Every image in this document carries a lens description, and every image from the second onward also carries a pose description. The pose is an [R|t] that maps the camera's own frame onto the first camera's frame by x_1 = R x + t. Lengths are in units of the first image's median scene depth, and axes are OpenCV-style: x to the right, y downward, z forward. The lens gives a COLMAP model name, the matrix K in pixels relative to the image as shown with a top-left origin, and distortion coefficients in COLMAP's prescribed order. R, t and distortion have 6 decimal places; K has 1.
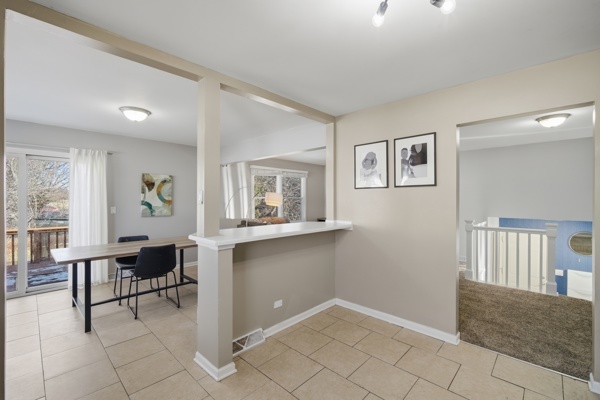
lens RADIAL K [[261.6, 0, 297.9], [0, 261.6, 199.2], [0, 0, 1]] dist [0.000735, 0.000318]
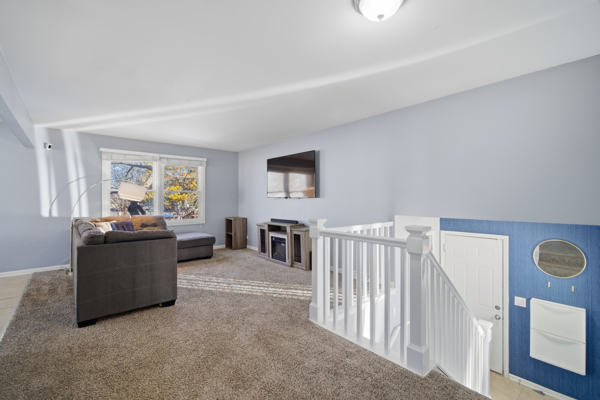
lens RADIAL K [[261.6, 0, 302.4], [0, 261.6, 200.3], [0, 0, 1]] dist [0.000735, 0.000318]
pose [[0.997464, -0.001938, -0.071146, 0.468586], [0.001732, 0.999994, -0.002963, 0.026383], [0.071152, 0.002832, 0.997461, 0.289558]]
